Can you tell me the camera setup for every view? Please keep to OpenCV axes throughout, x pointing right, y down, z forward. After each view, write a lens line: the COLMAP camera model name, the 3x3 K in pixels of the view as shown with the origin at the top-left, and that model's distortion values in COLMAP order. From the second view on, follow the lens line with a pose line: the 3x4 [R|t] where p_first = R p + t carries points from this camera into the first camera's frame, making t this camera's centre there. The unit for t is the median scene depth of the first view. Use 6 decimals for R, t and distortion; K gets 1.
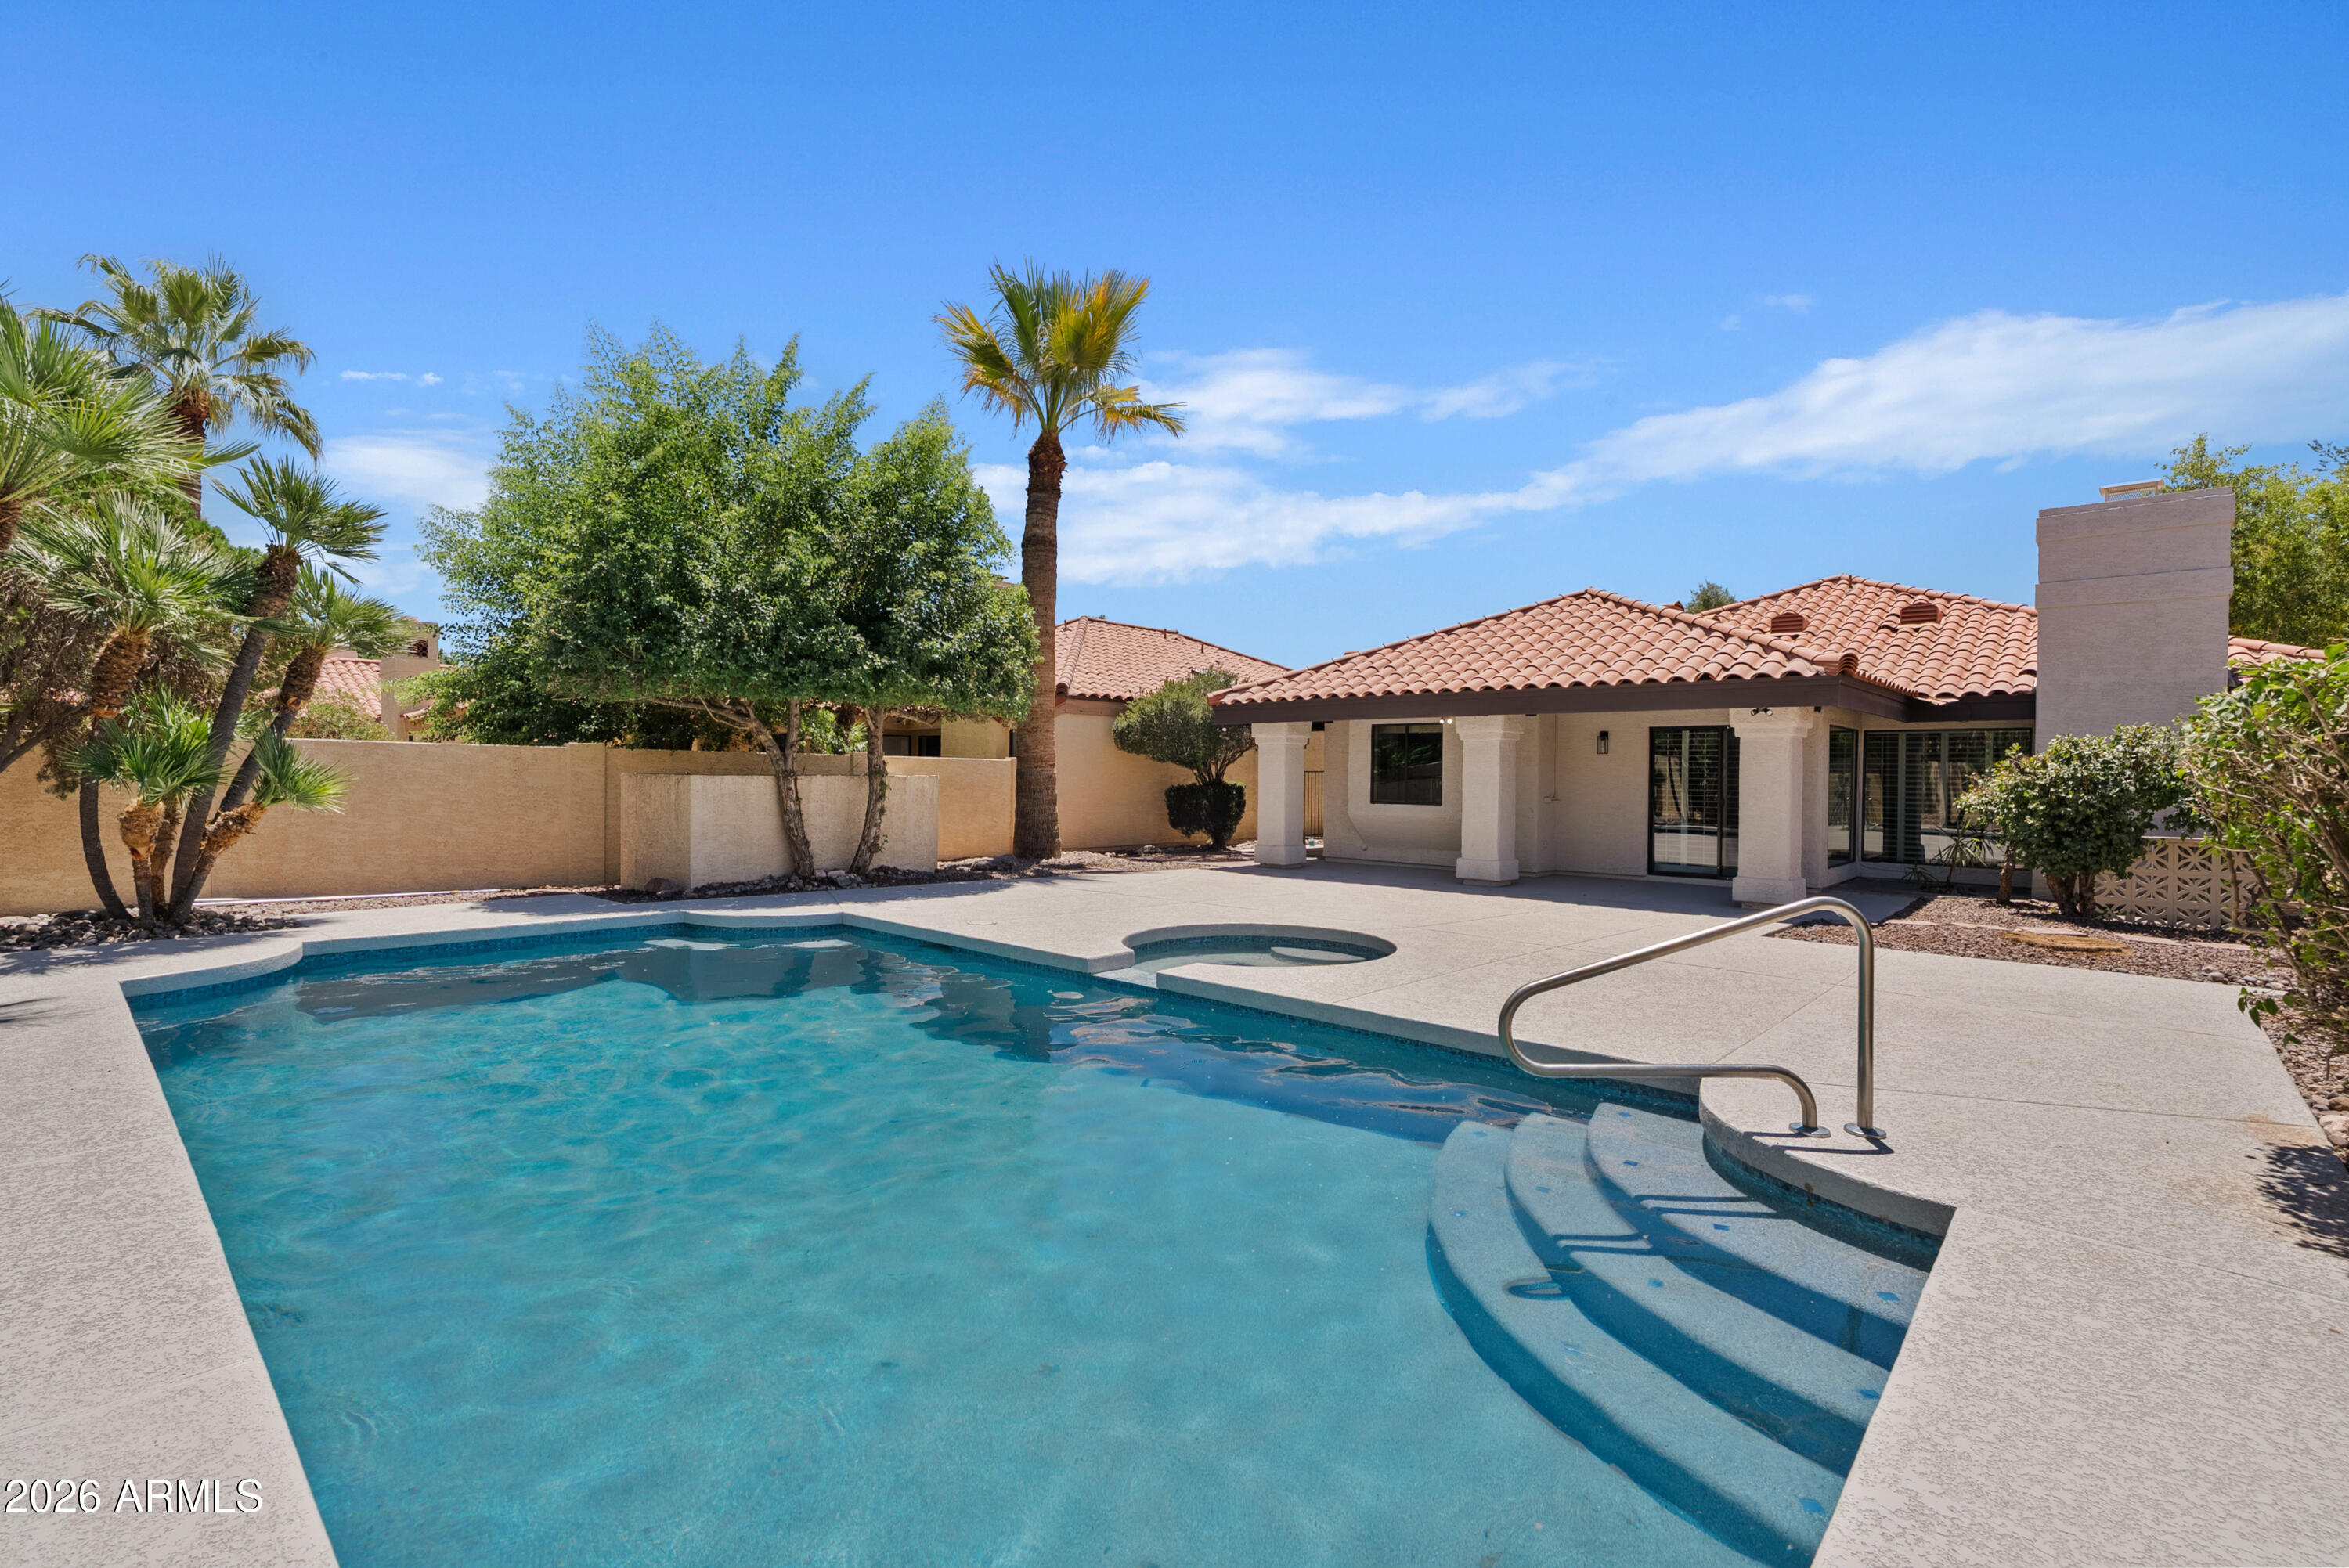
lens RADIAL K [[1068.0, 0, 1174.3], [0, 1068.0, 787.4], [0, 0, 1]] dist [-0.003135, 0.001285]
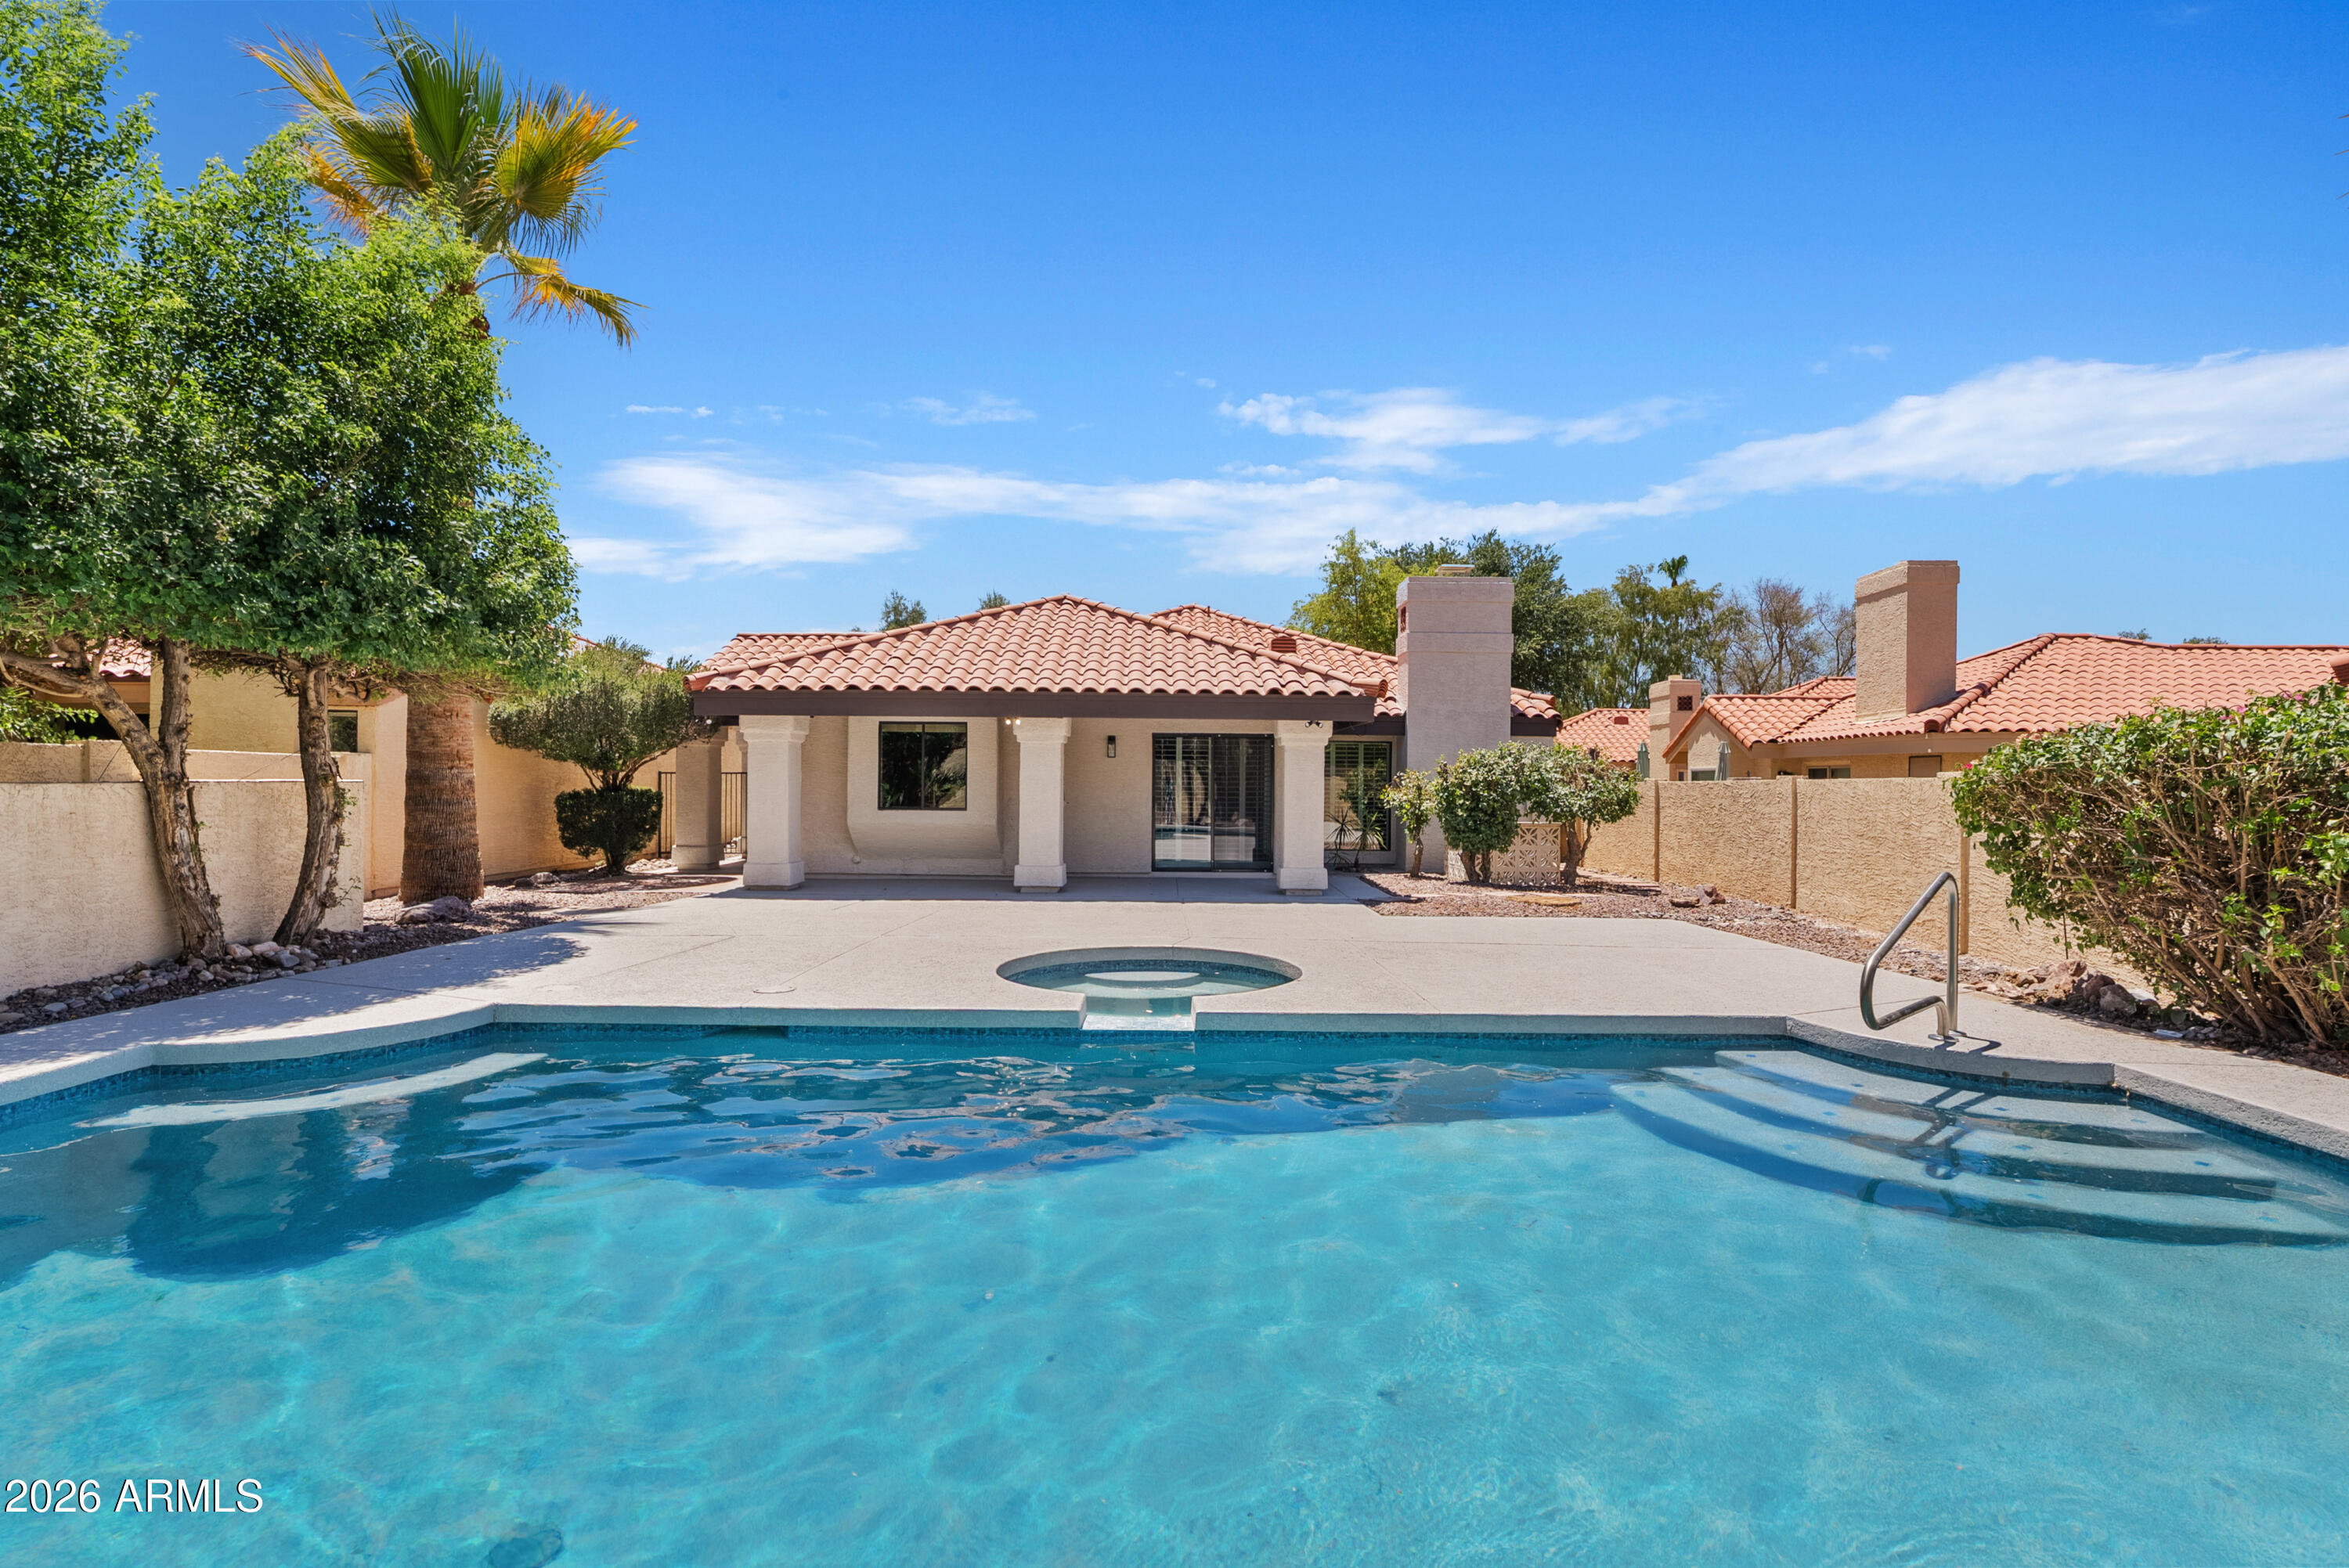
lens RADIAL K [[1117.8, 0, 1174.5], [0, 1117.8, 779.8], [0, 0, 1]] dist [-0.006031, -0.000519]
pose [[0.735779, -0.002890, 0.677216, -0.309126], [0.008426, 0.999953, -0.004887, -0.004423], [-0.677169, 0.009301, 0.735768, 0.174449]]
